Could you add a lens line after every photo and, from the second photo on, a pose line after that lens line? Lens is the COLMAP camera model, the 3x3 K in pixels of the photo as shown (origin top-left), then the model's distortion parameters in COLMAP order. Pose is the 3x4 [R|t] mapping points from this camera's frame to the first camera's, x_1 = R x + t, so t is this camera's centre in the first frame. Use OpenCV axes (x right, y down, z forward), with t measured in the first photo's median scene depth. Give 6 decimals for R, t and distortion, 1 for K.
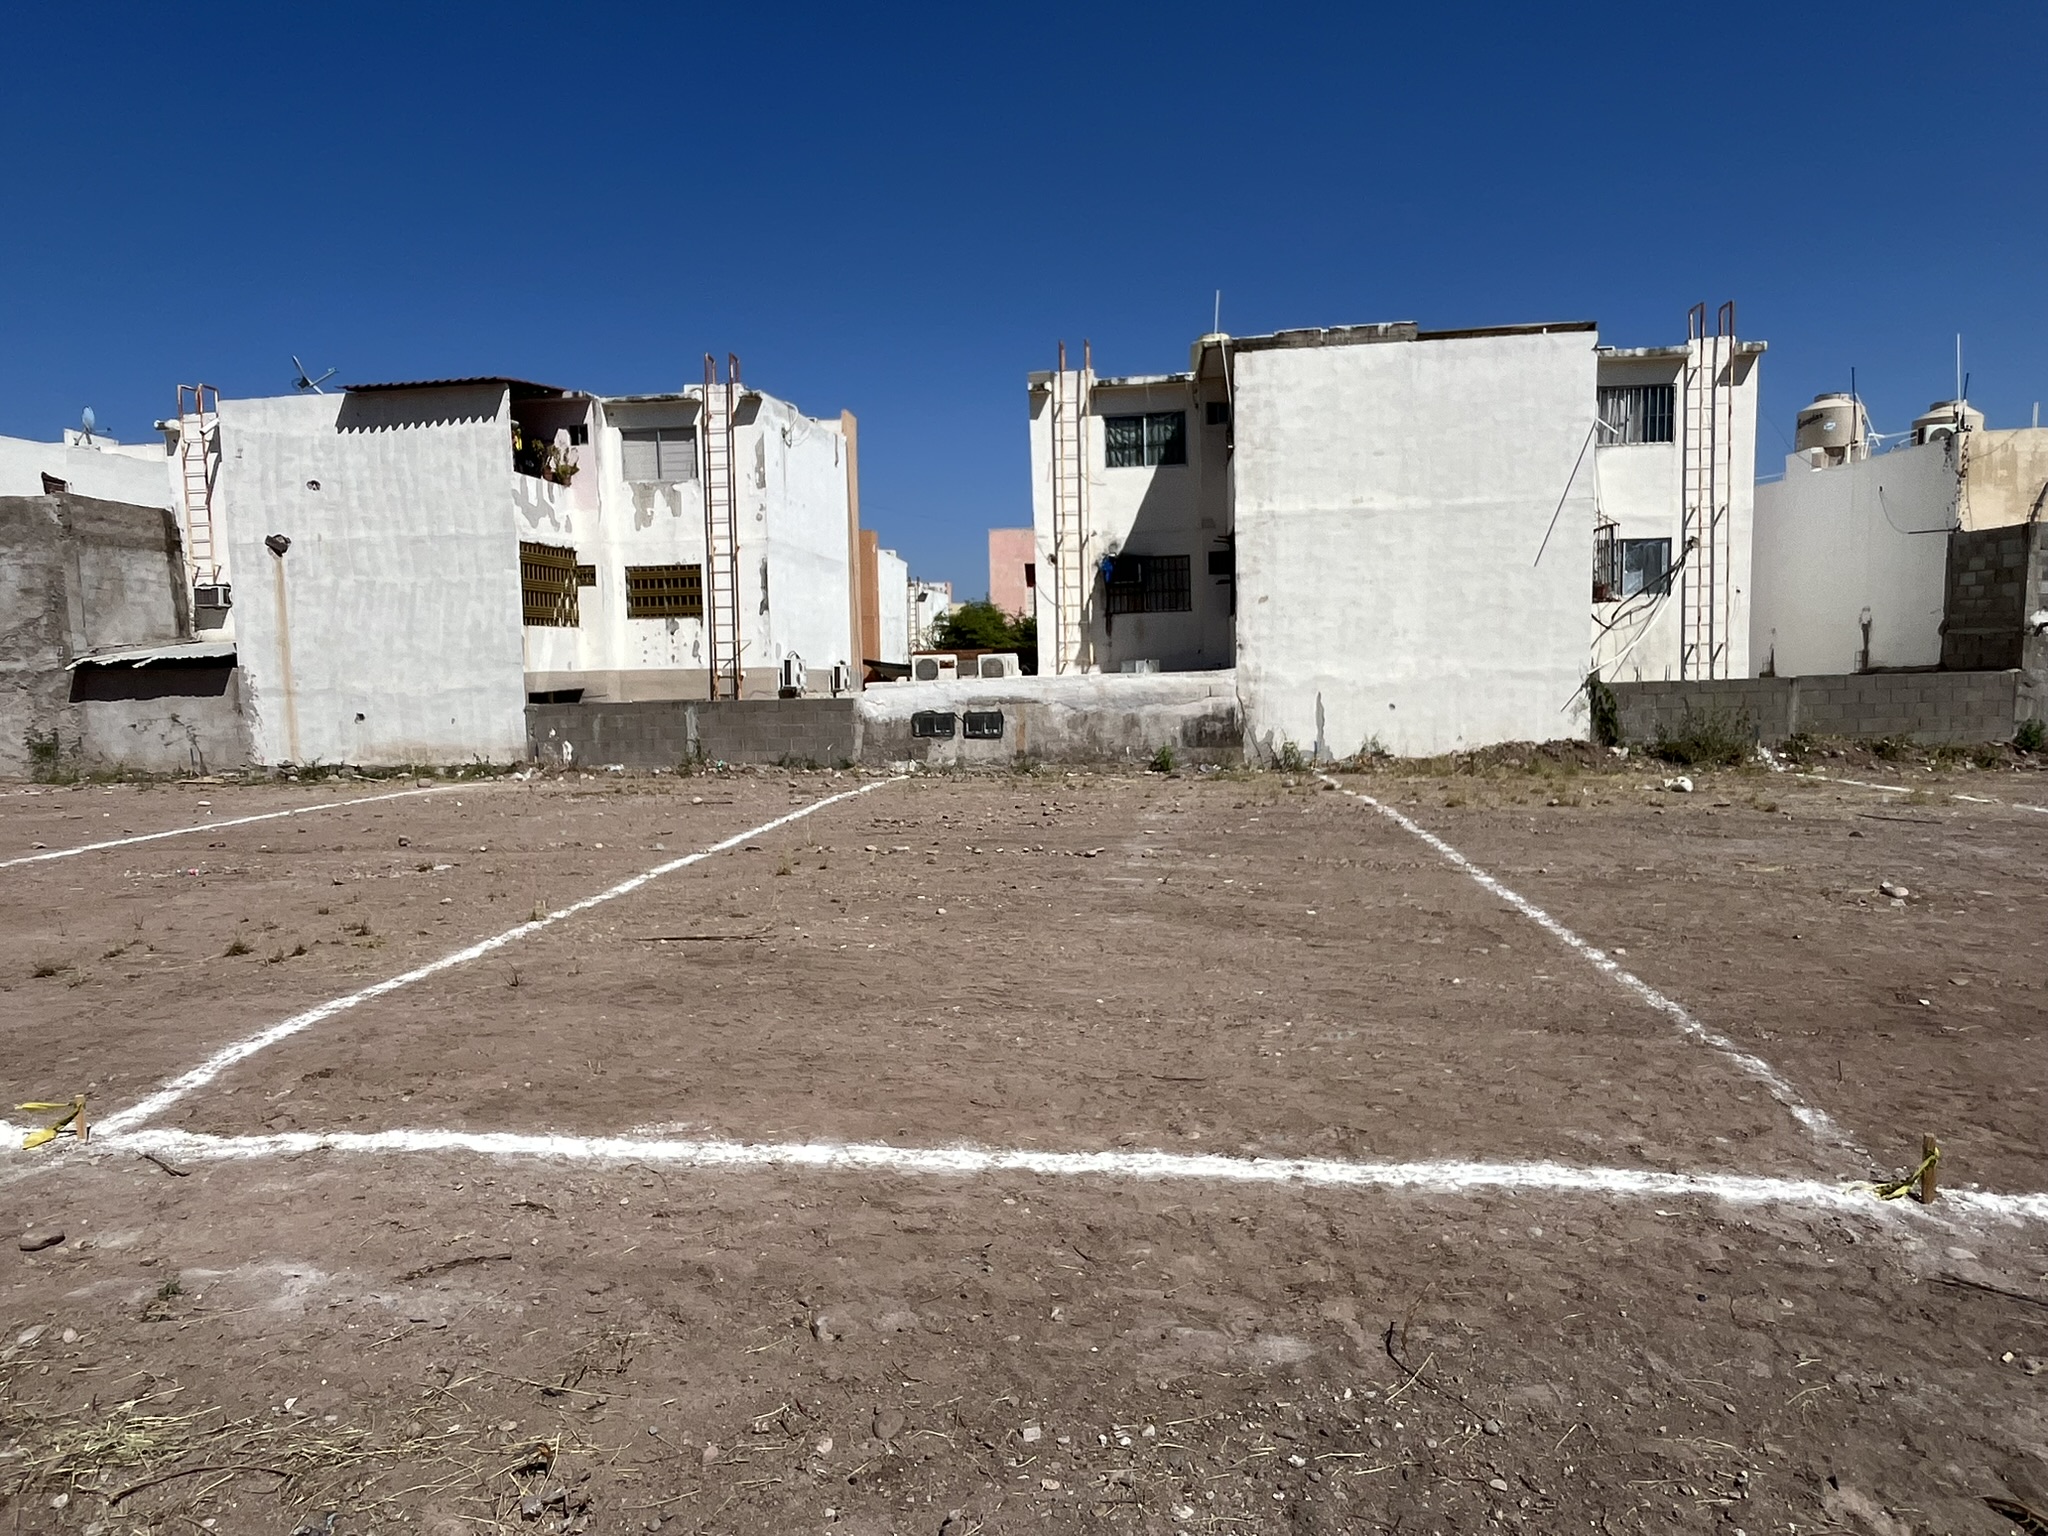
lens RADIAL K [[1190.1, 0, 1018.5], [0, 1190.1, 770.4], [0, 0, 1]] dist [0.003178, -0.005781]
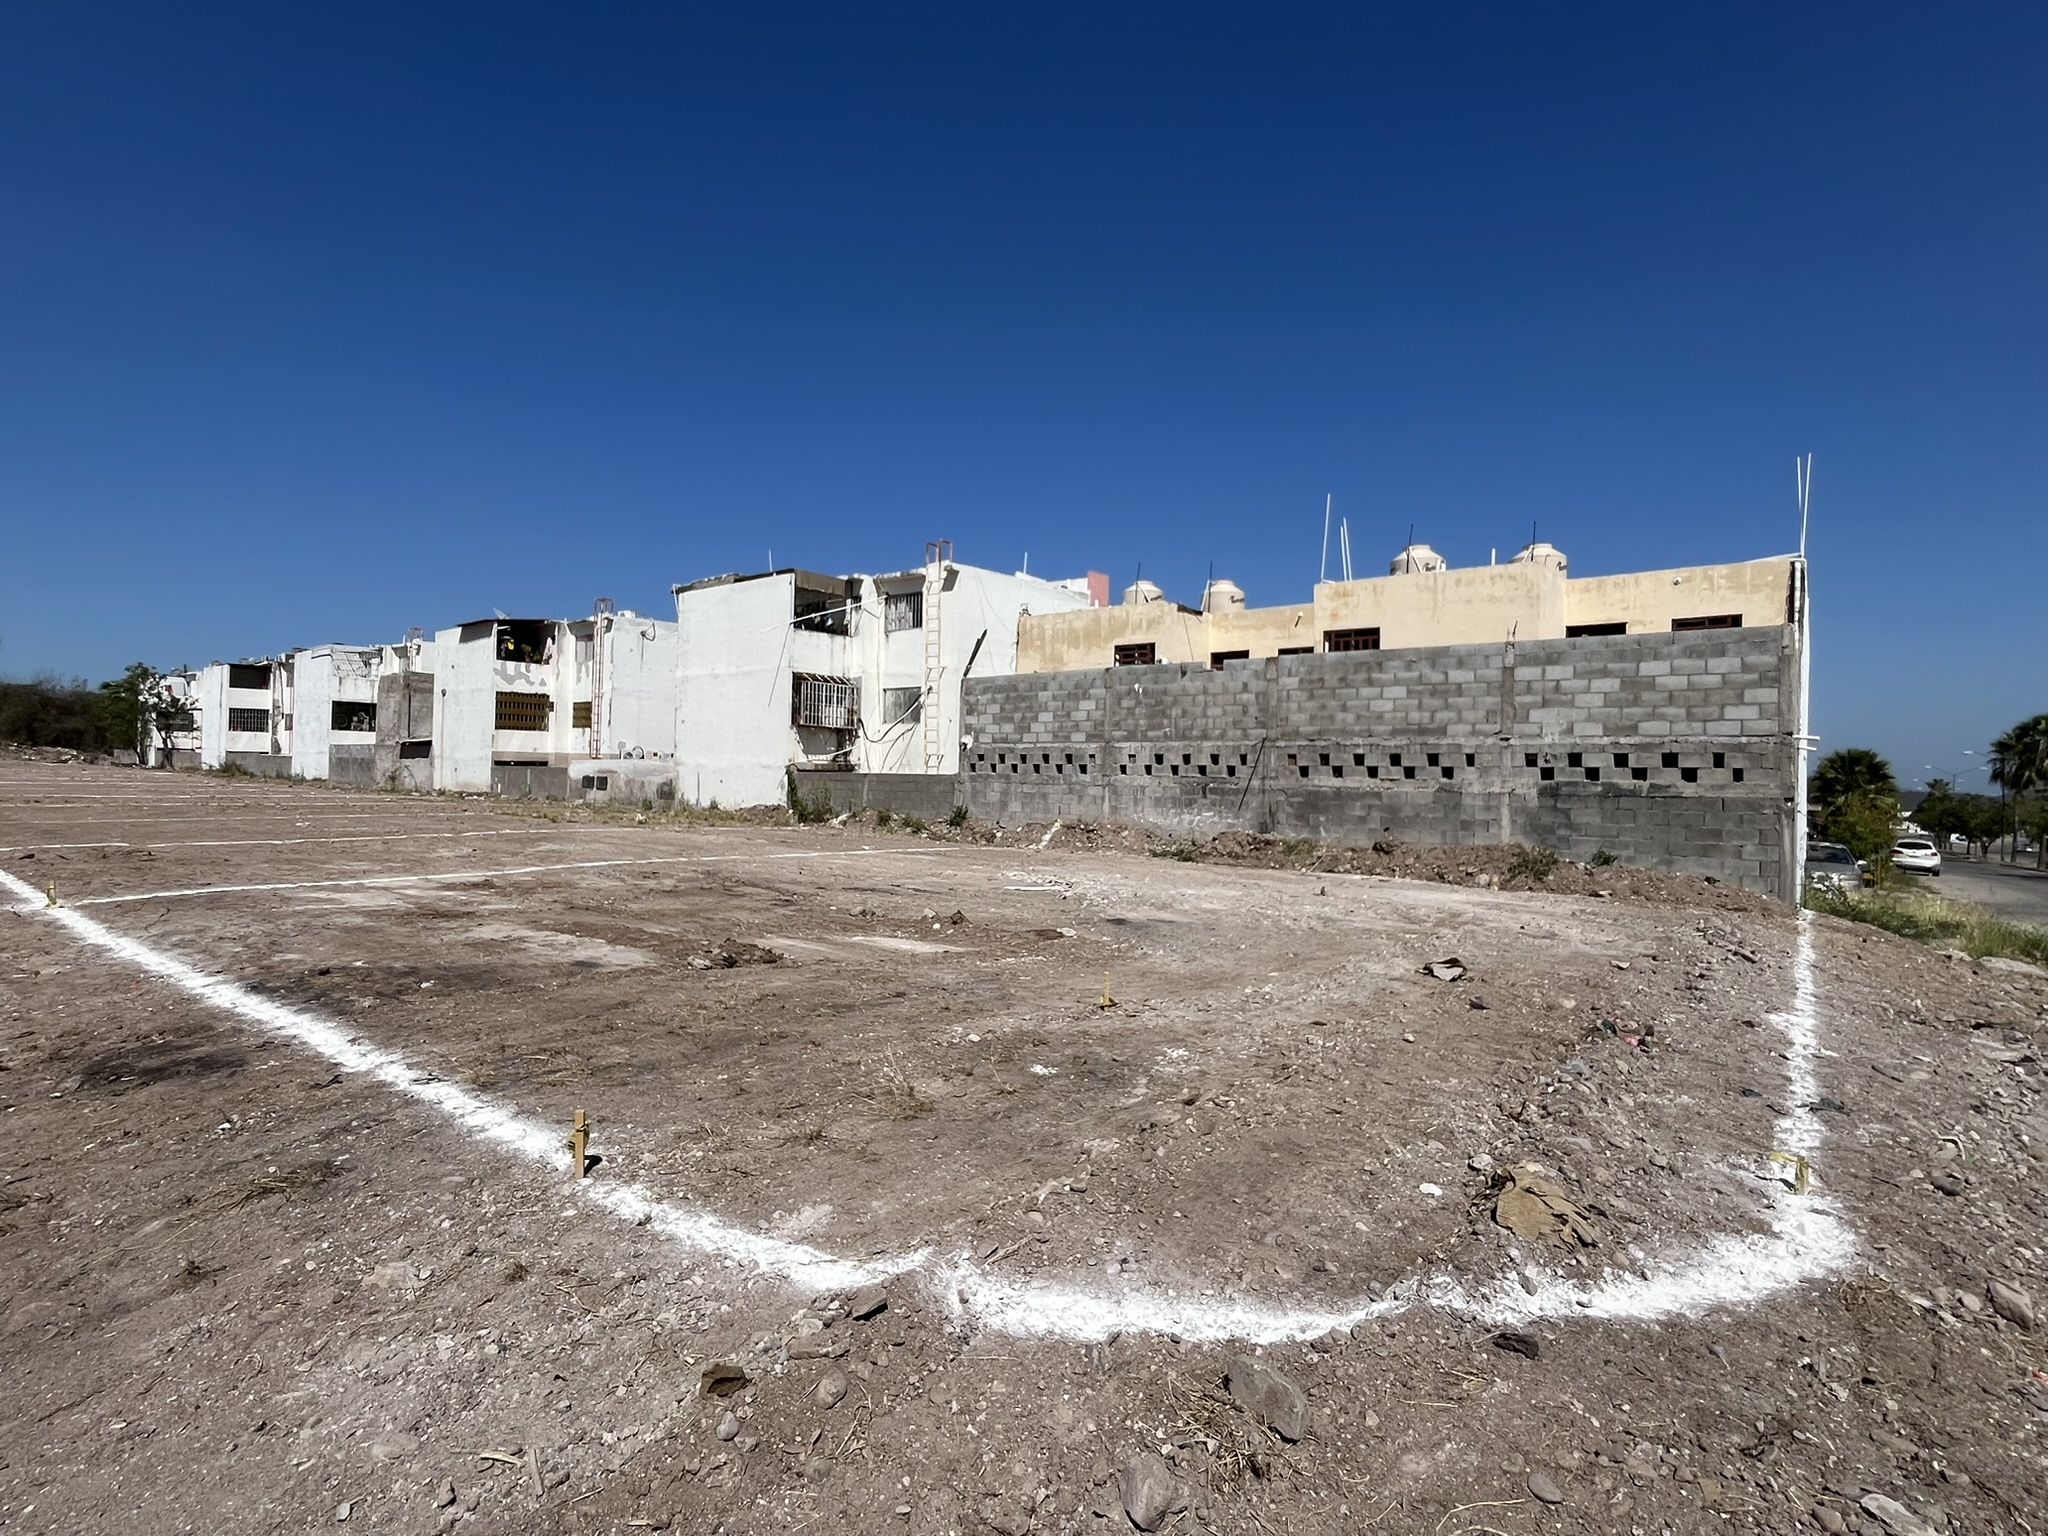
lens RADIAL K [[1023.2, 0, 1015.7], [0, 1023.2, 769.2], [0, 0, 1]] dist [0.011076, -0.013597]
pose [[0.844214, 0.037834, -0.534670, 1.500499], [-0.089459, 0.993460, -0.070953, -0.001813], [0.528489, 0.107730, 0.842077, -0.068907]]
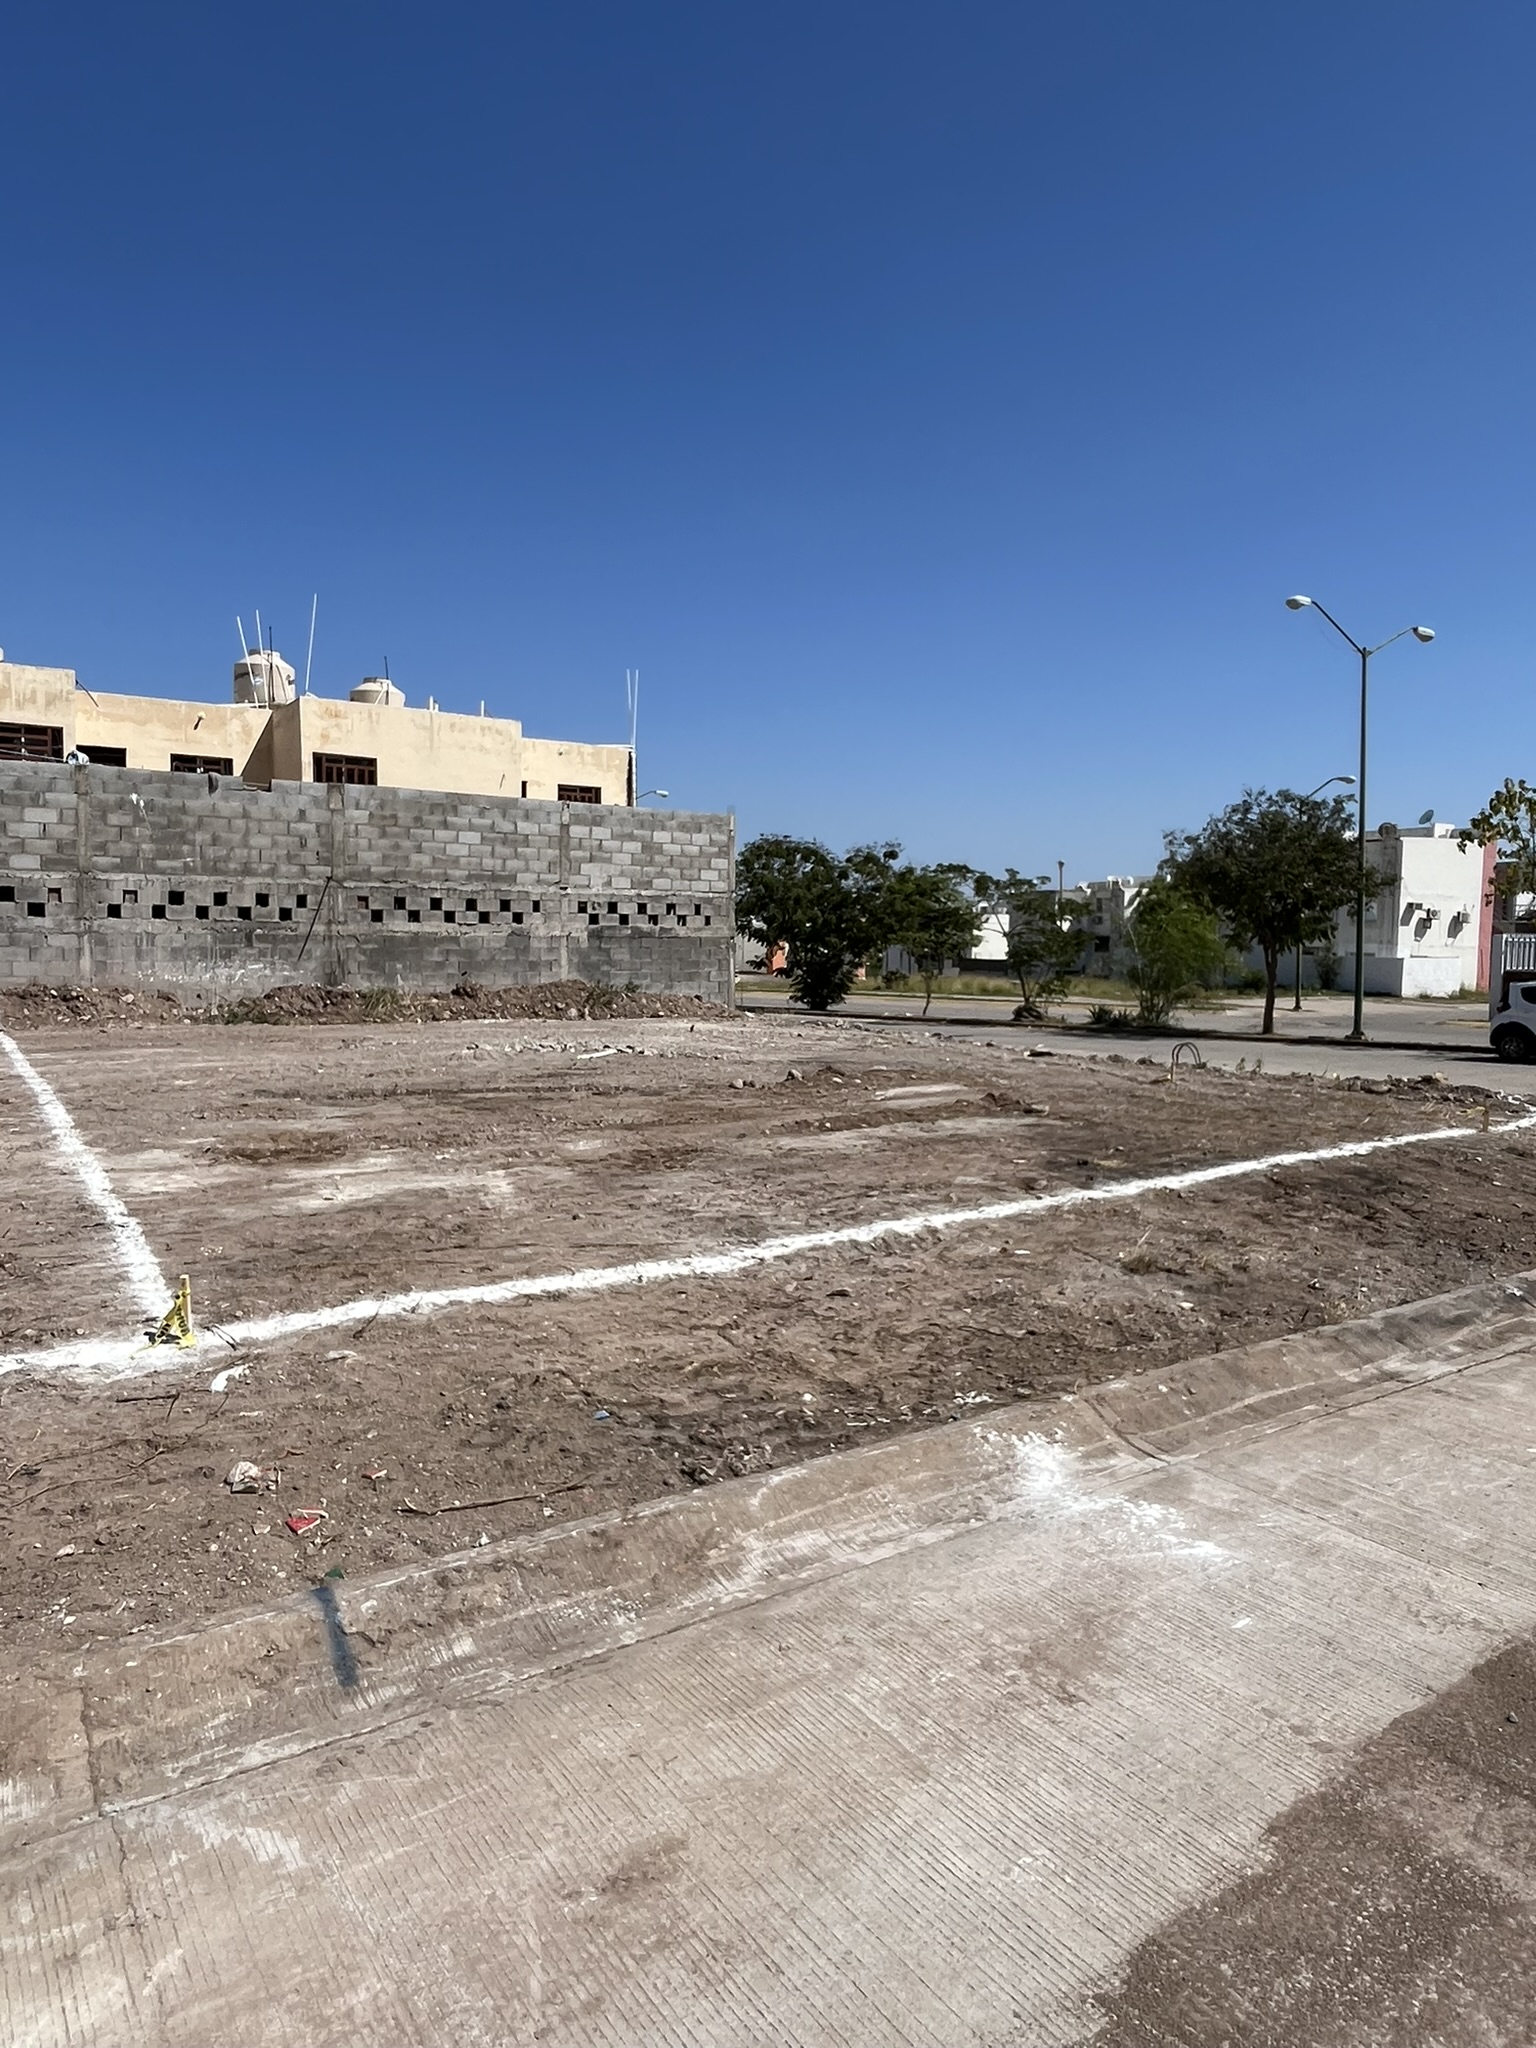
lens RADIAL K [[1257.6, 0, 767.3], [0, 1257.6, 1016.1], [0, 0, 1]] dist [0.009835, -0.014196]
pose [[0.757002, -0.008566, 0.653356, 0.765208], [0.019403, 0.999768, -0.009372, 0.011249], [-0.653124, 0.019772, 0.756993, -0.156596]]
